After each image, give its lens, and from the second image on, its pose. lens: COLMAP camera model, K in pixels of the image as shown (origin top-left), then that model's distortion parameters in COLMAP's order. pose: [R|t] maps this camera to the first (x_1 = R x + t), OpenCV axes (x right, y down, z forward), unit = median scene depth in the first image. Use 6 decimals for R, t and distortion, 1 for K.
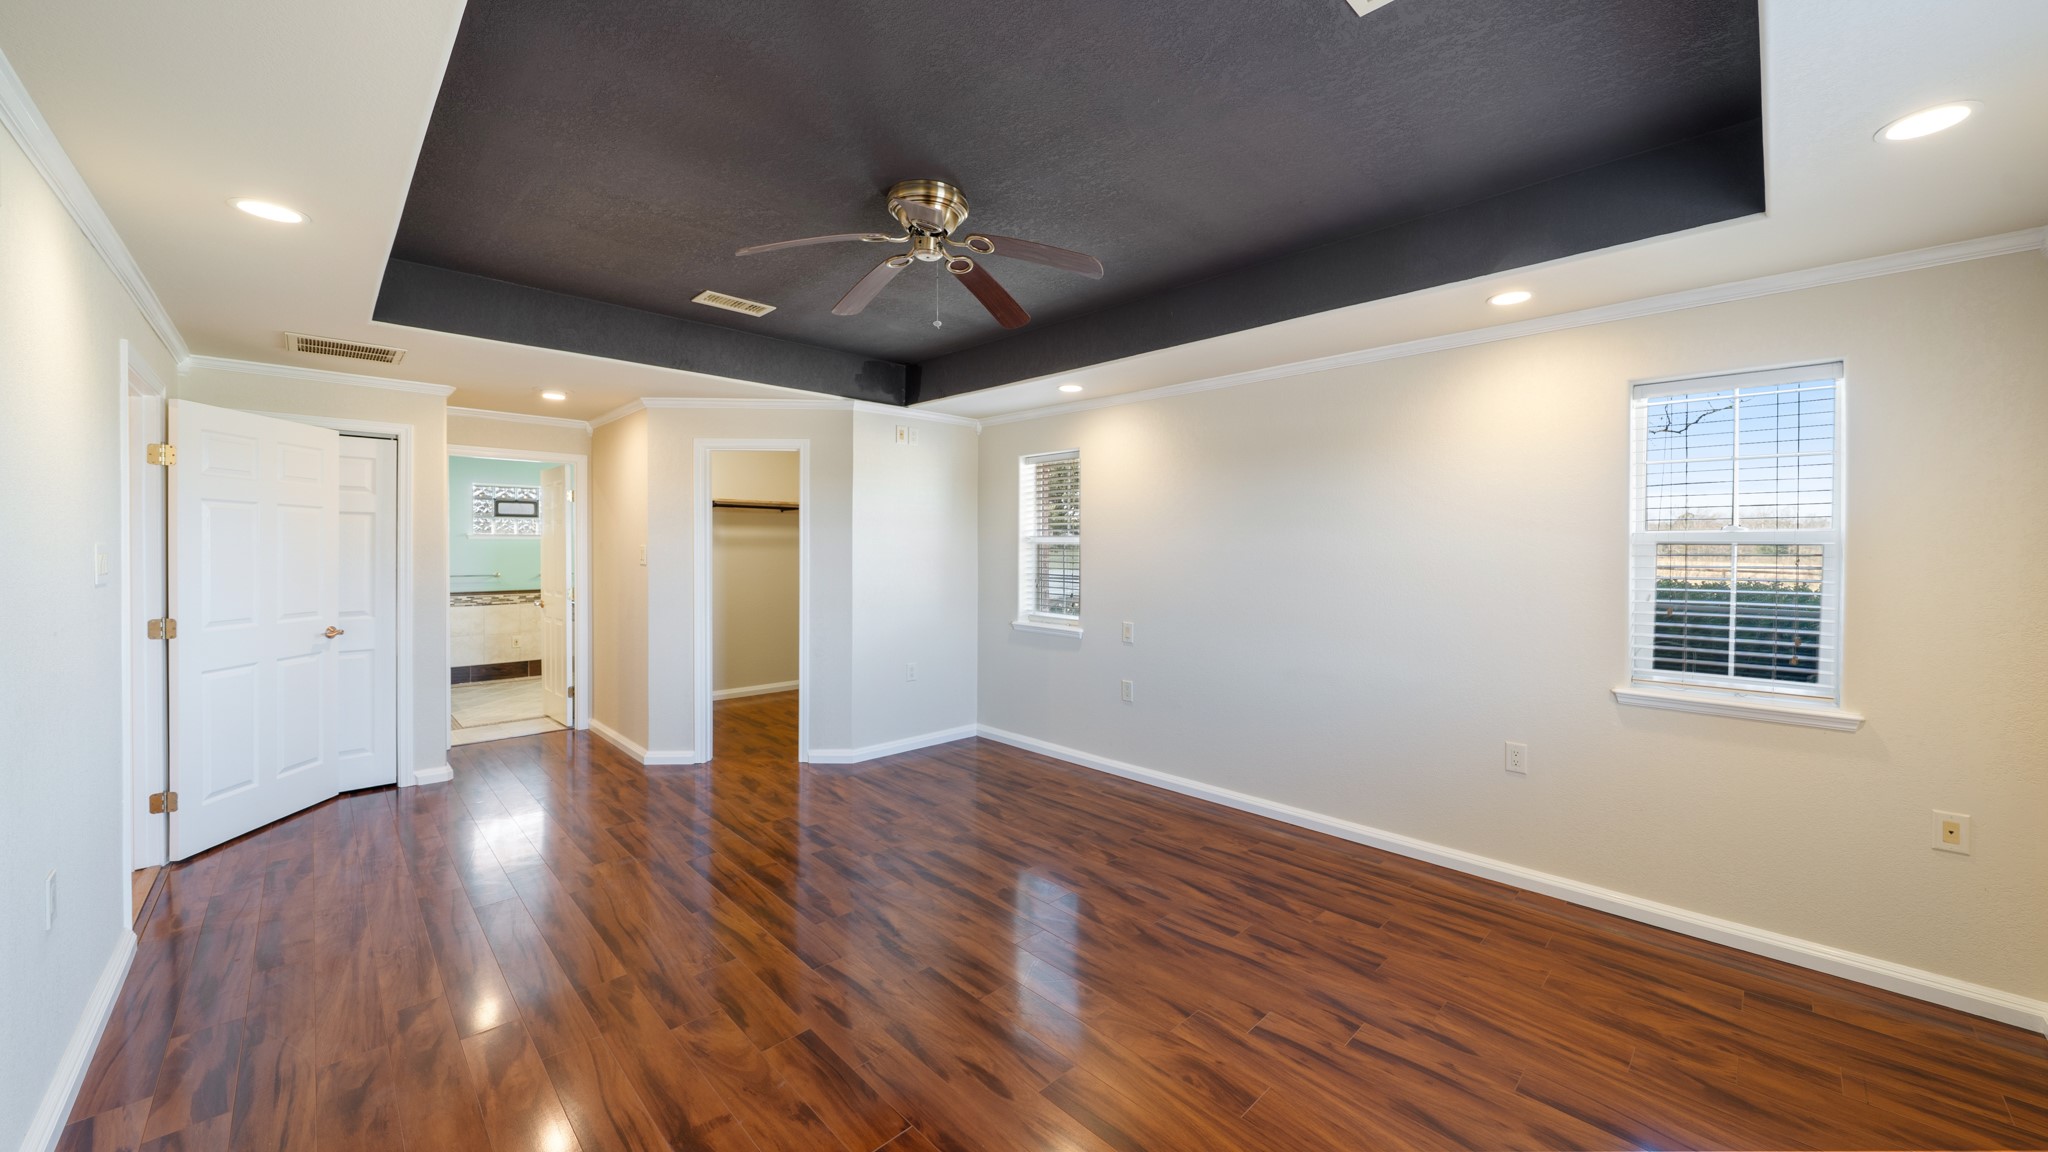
lens RADIAL K [[731.8, 0, 1025.0], [0, 731.8, 572.3], [0, 0, 1]] dist [-0.003491, -0.000155]
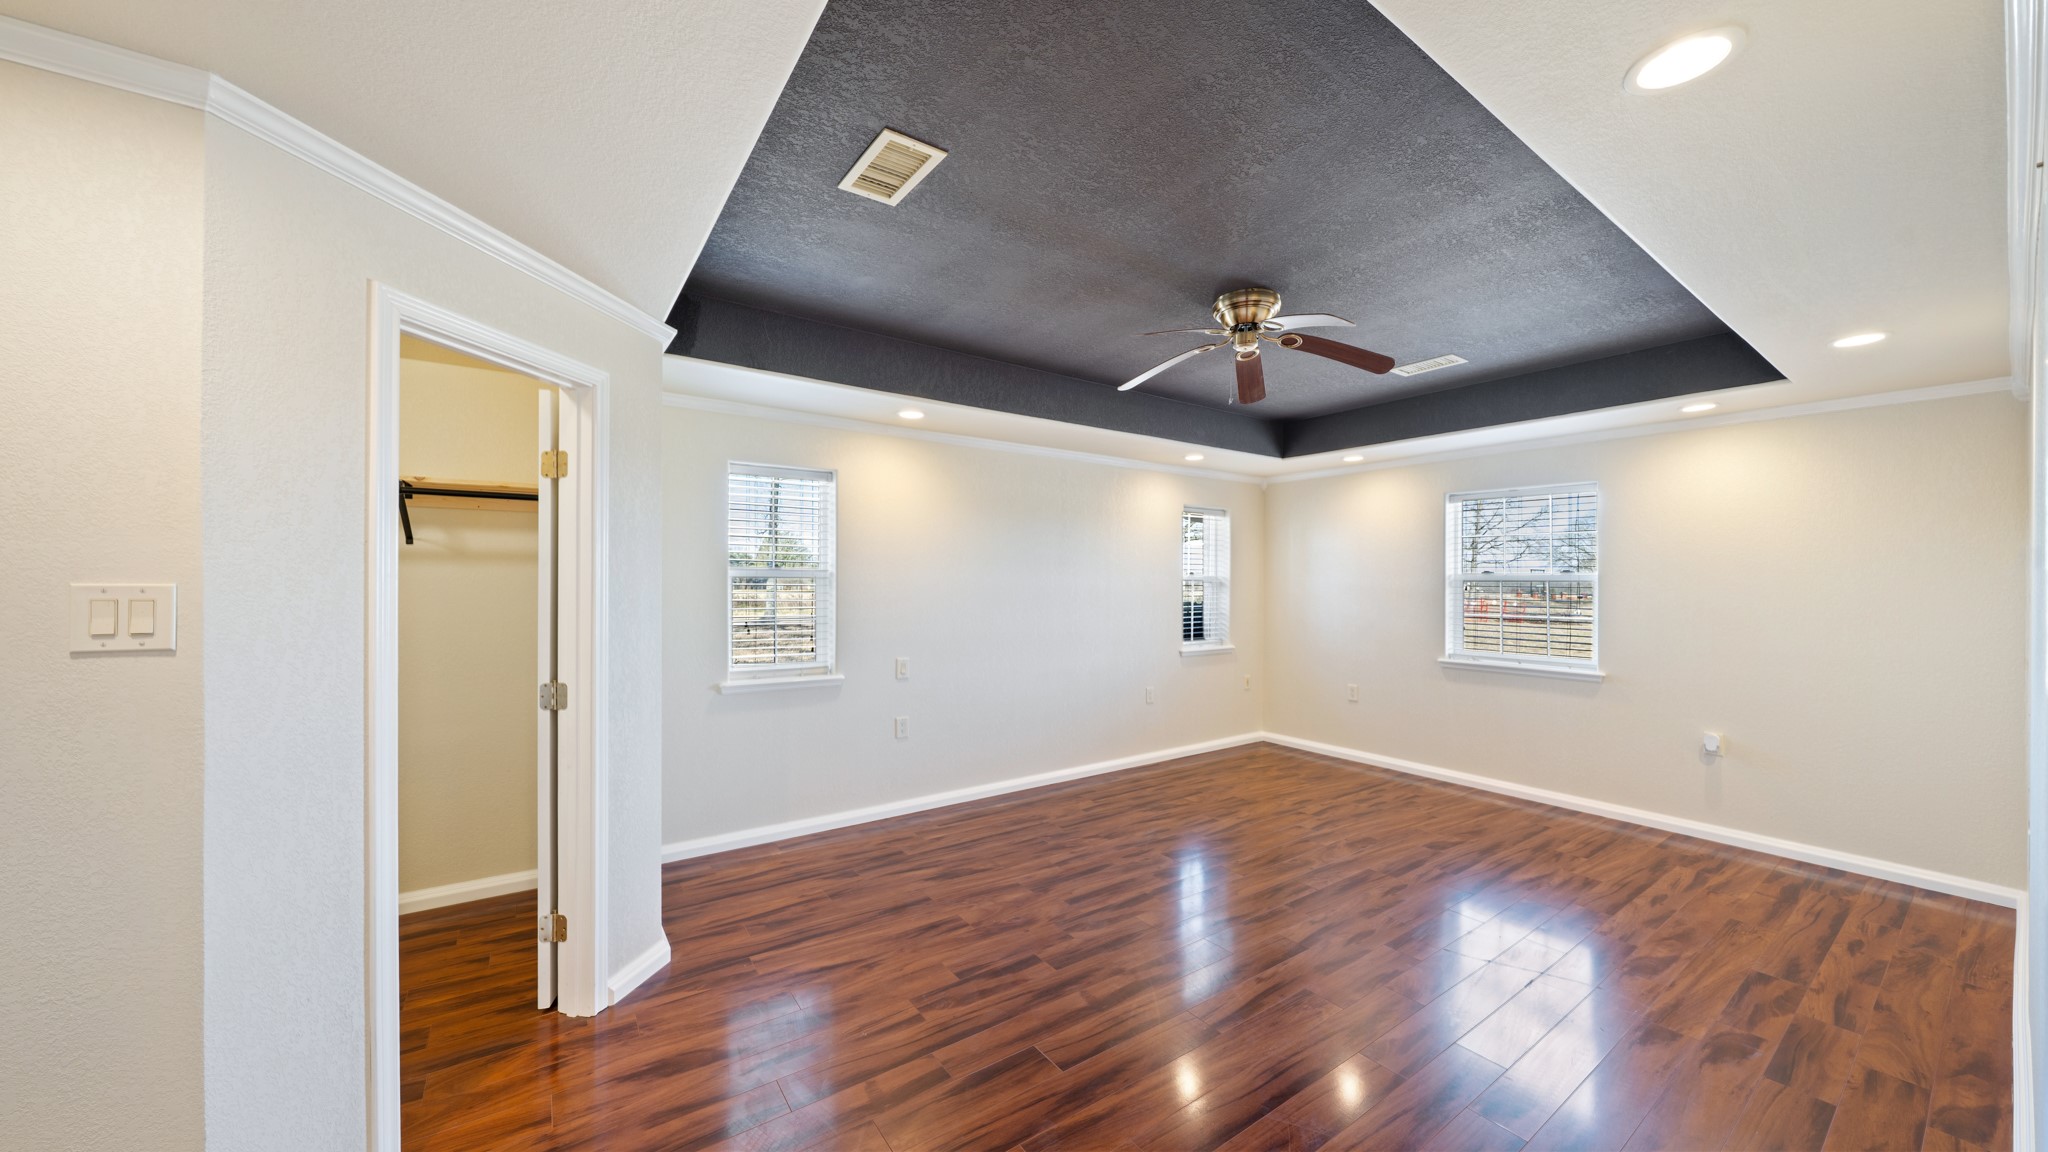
lens RADIAL K [[726.6, 0, 1027.4], [0, 726.6, 584.9], [0, 0, 1]] dist [-0.001412, -0.000159]
pose [[0.150656, -0.005855, 0.988569, -1.014989], [0.029554, 0.999562, 0.001416, -0.034321], [-0.988144, 0.029003, 0.150763, 0.848713]]
